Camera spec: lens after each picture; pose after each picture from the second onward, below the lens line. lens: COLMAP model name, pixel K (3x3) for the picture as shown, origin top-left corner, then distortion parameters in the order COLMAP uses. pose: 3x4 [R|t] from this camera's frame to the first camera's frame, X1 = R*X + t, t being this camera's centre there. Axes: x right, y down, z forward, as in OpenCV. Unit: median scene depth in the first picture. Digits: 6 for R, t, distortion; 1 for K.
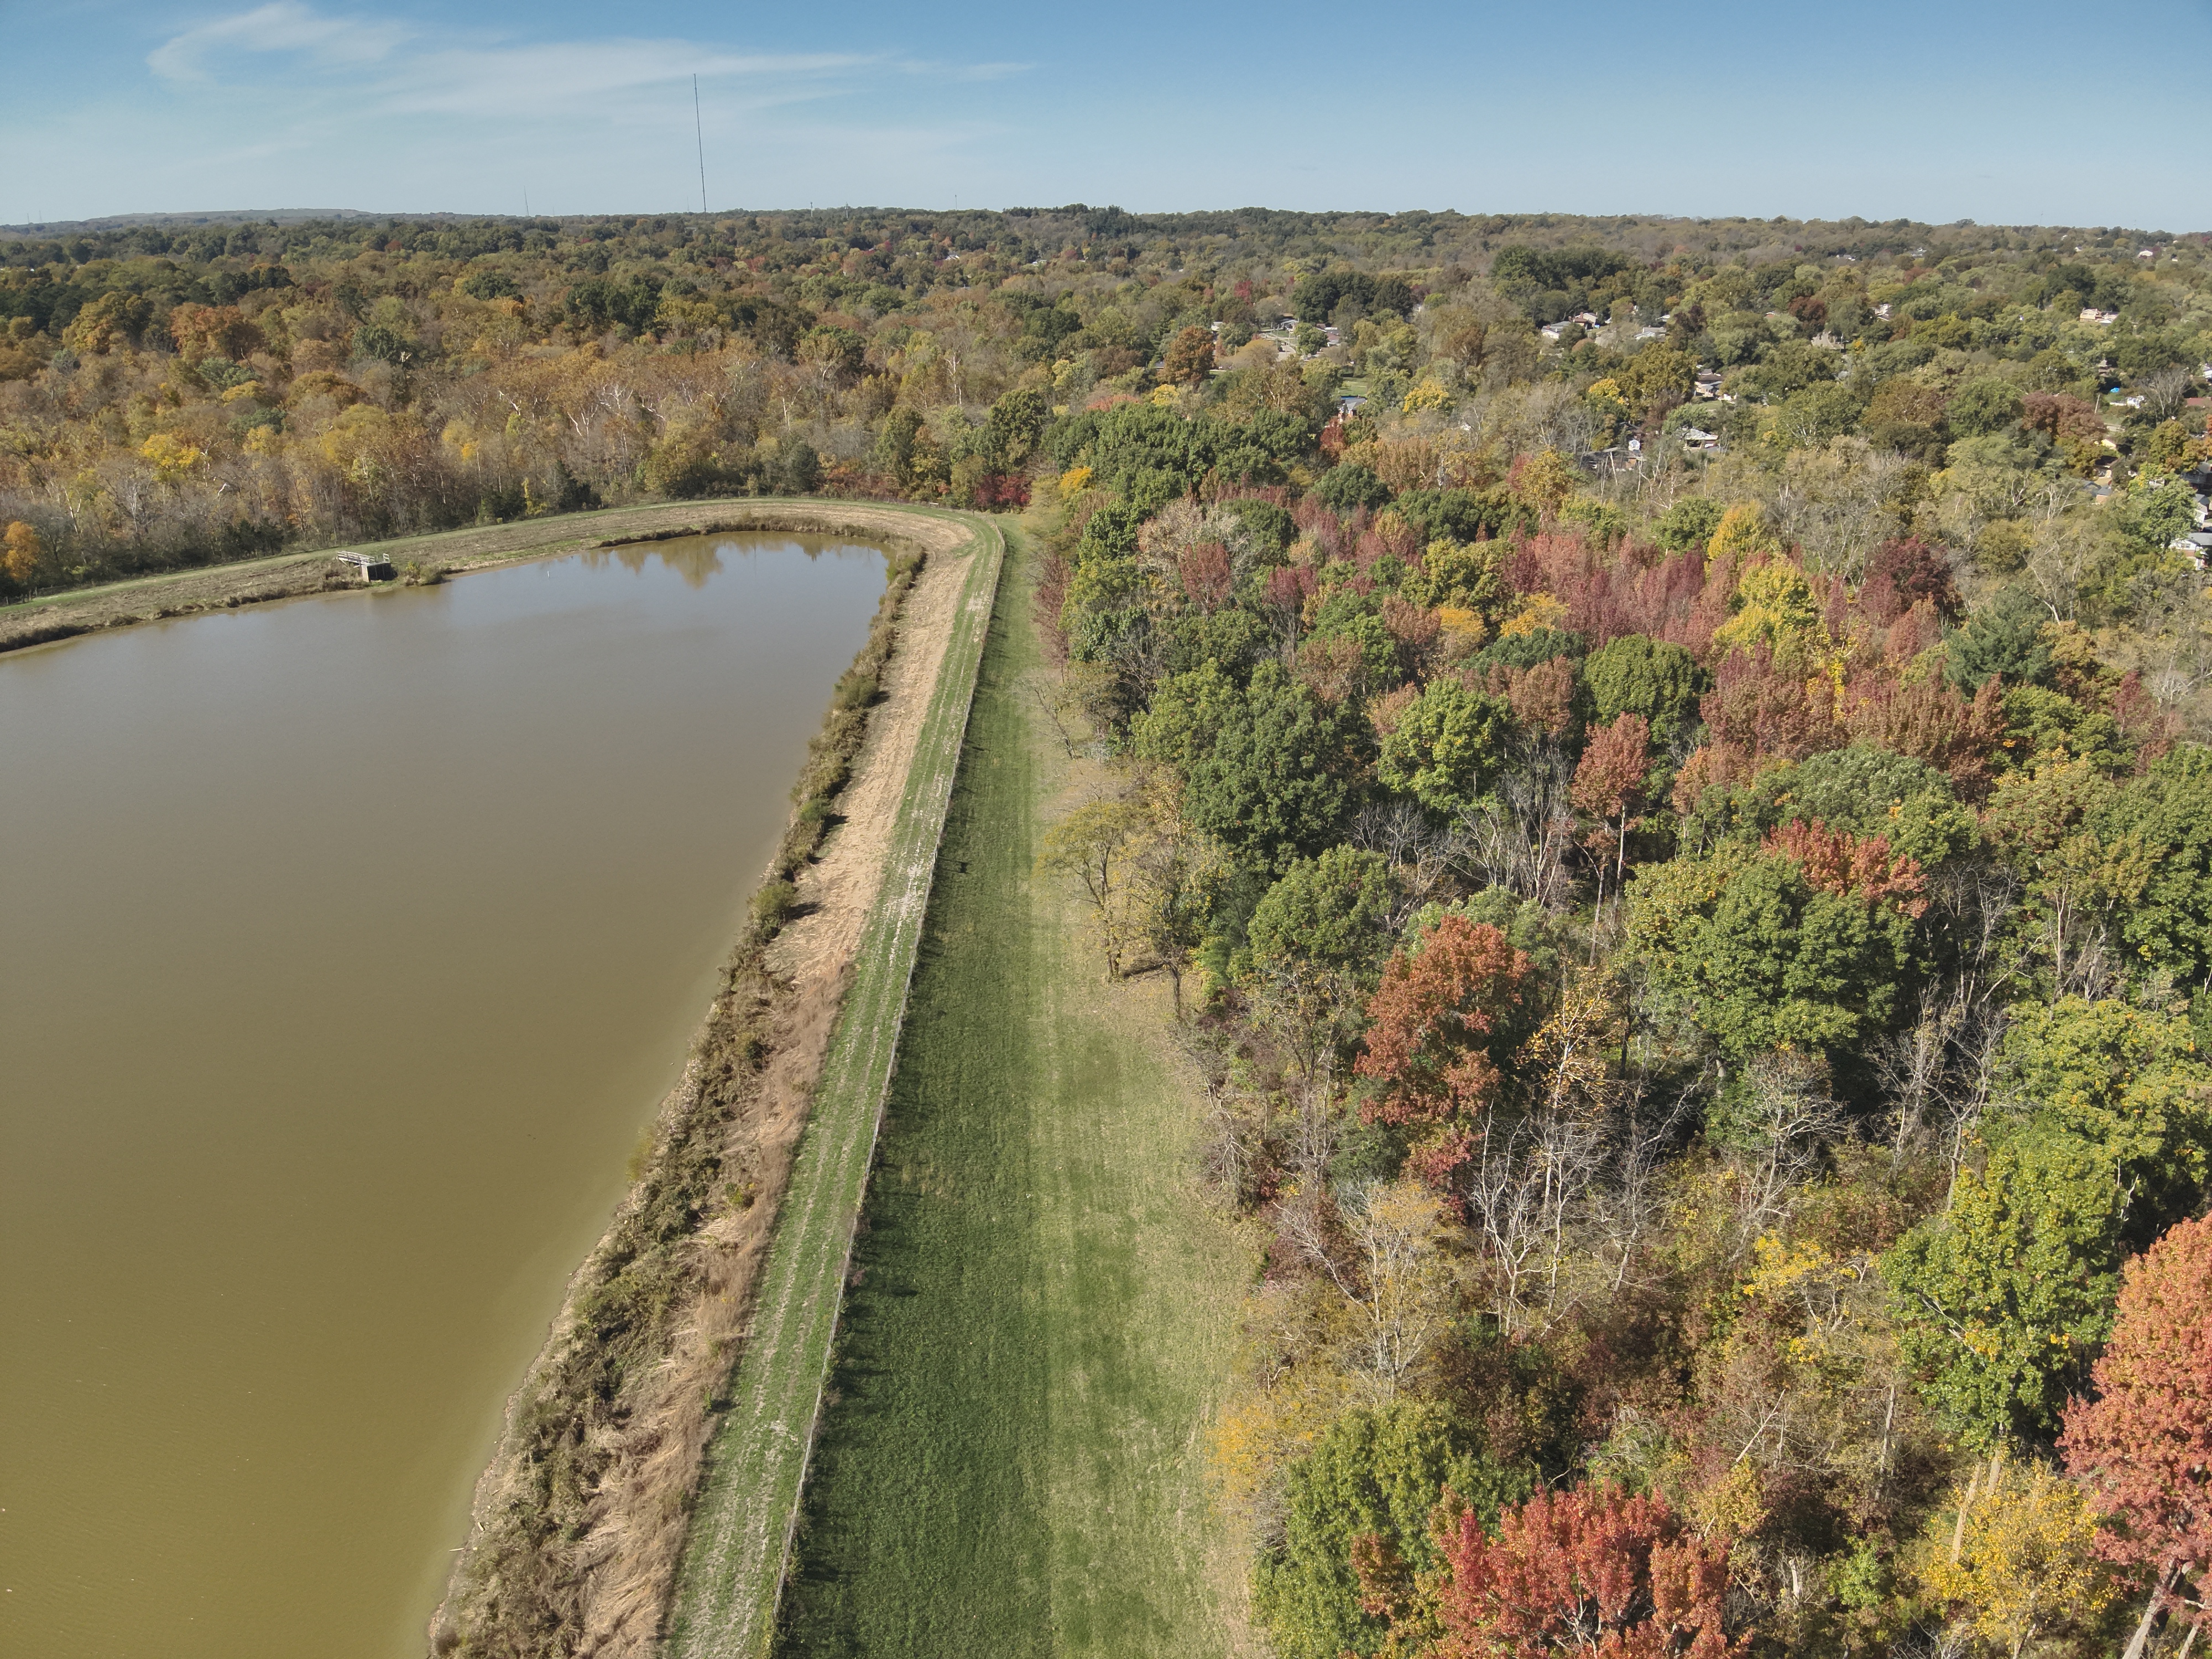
lens RADIAL K [[1590.5, 0, 1119.5], [0, 1590.5, 844.1], [0, 0, 1]] dist [0.119170, -0.214373]
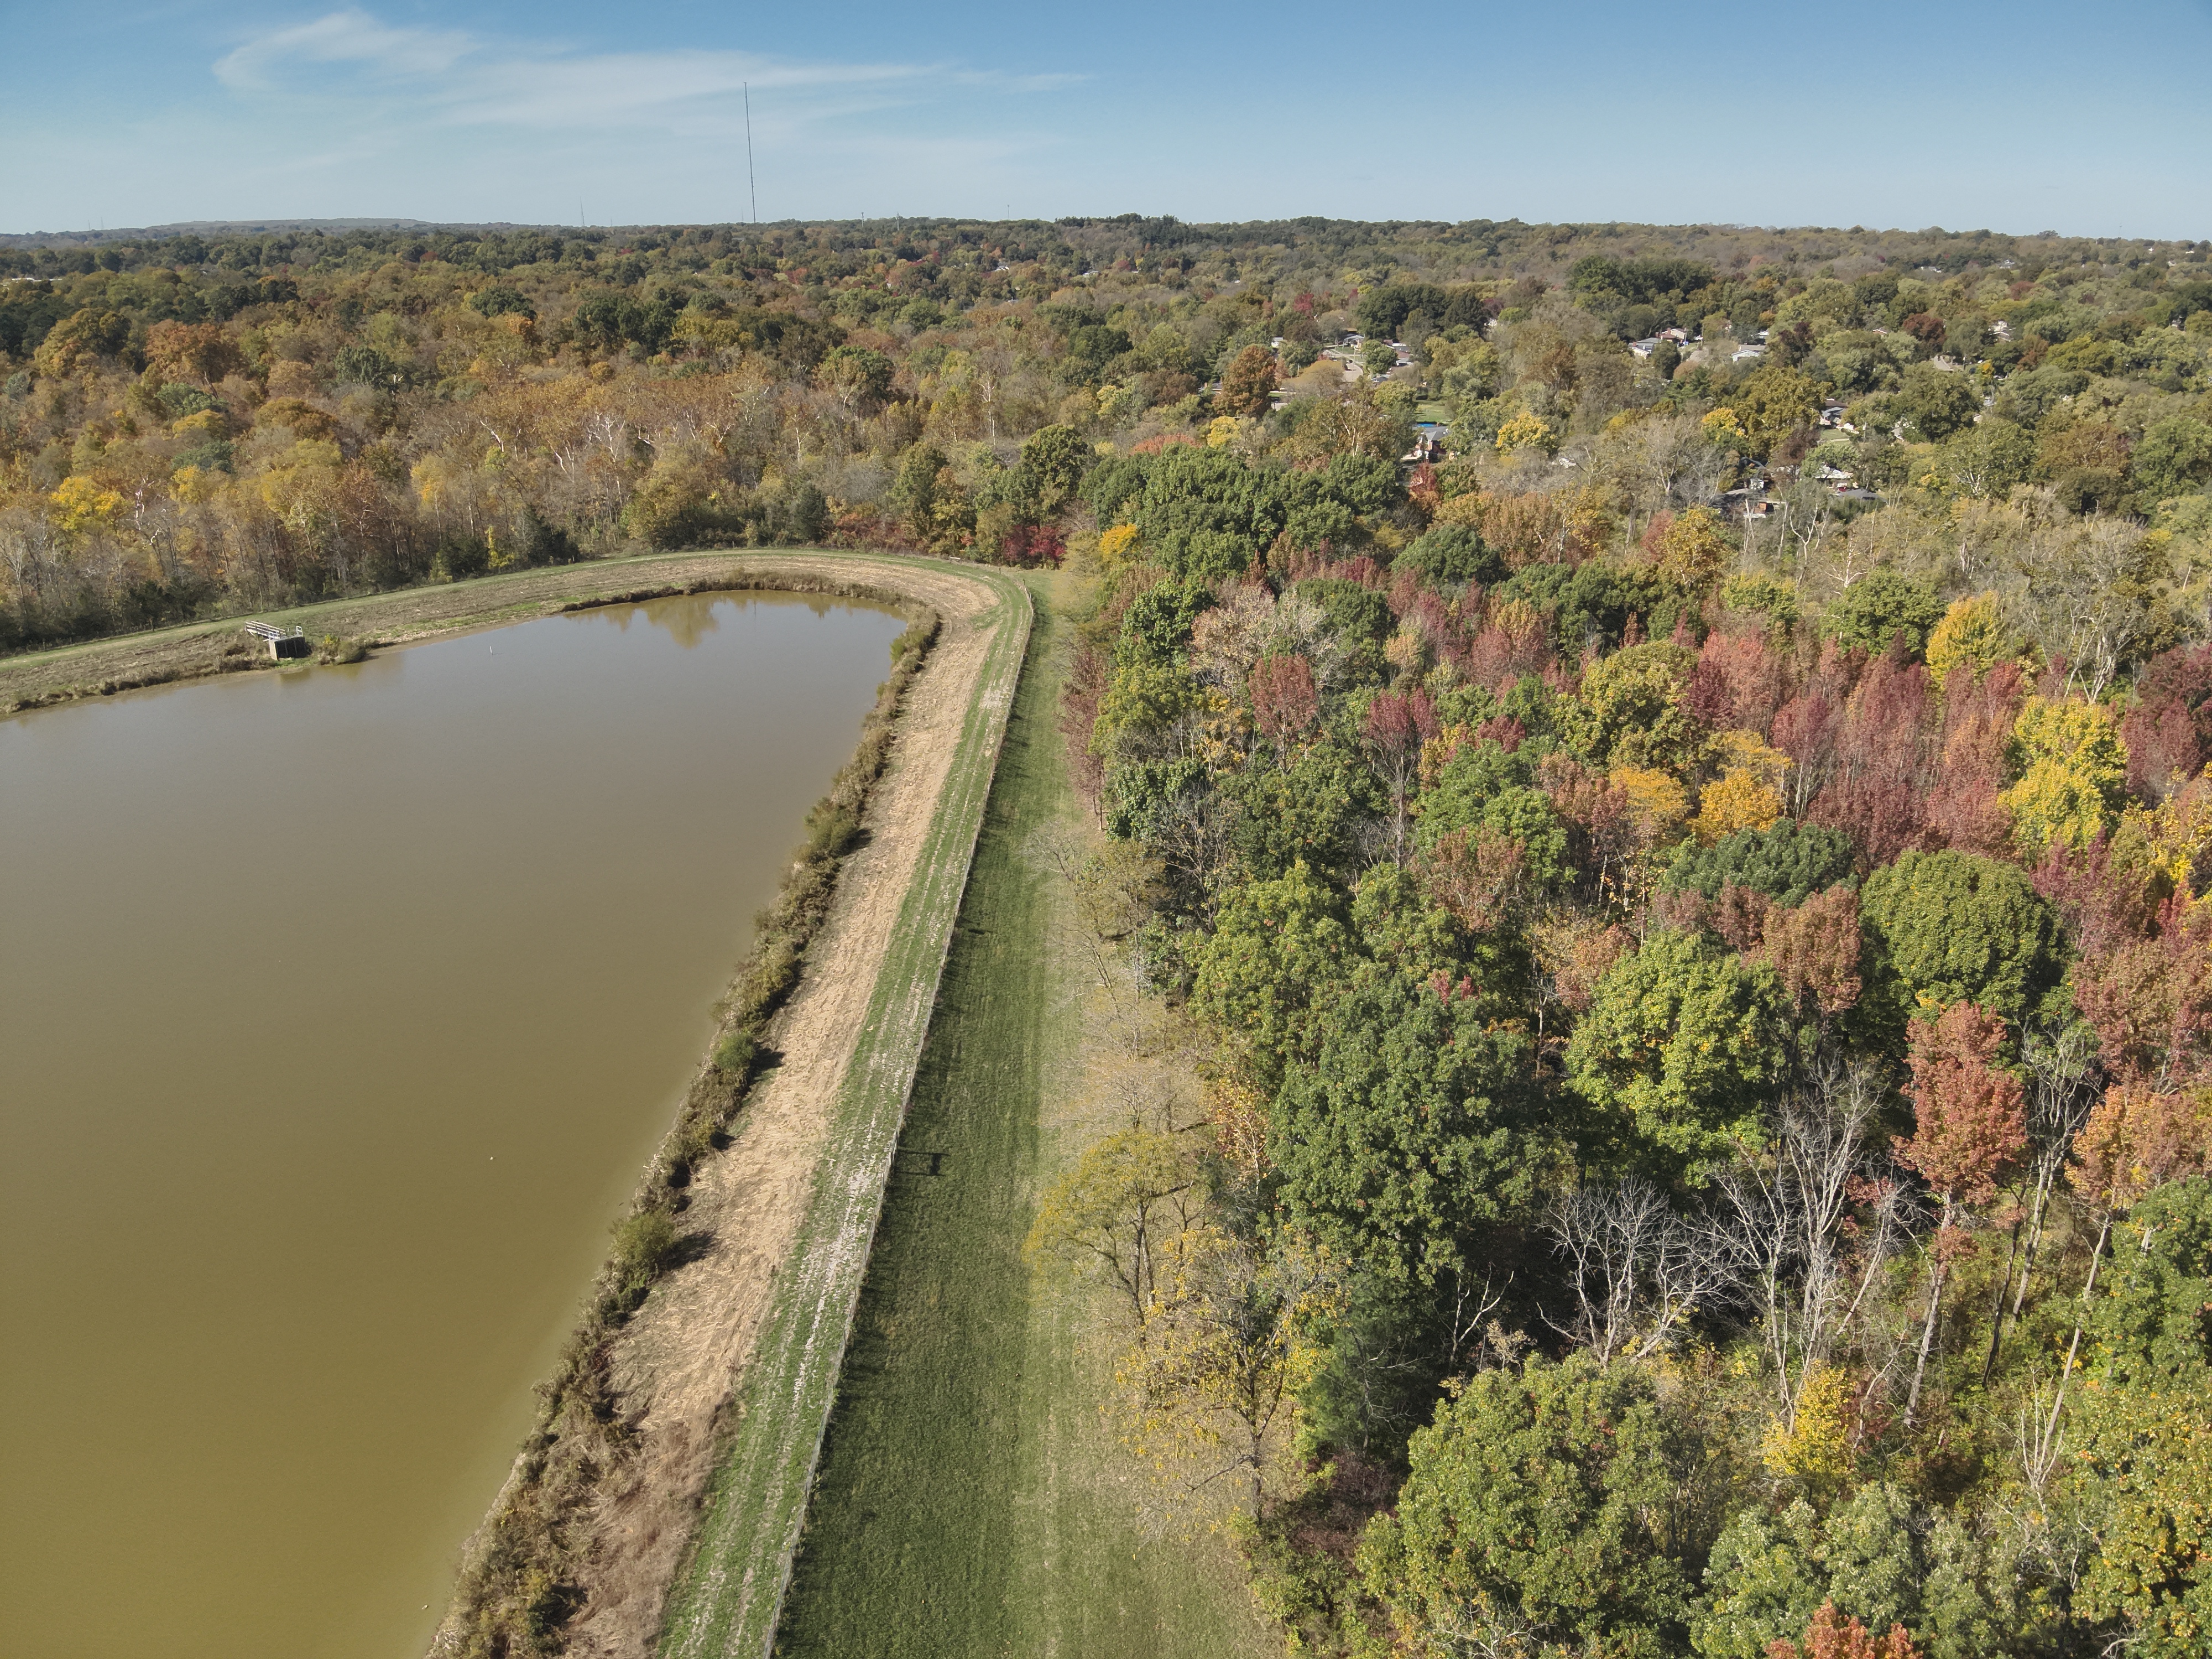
lens RADIAL K [[1590.5, 0, 1115.0], [0, 1590.5, 833.2], [0, 0, 1]] dist [0.119170, -0.214373]
pose [[0.999412, 0.011301, -0.032367, -0.000102], [-0.011668, 0.999870, -0.011166, -0.055860], [0.032237, 0.011538, 0.999414, 0.143993]]
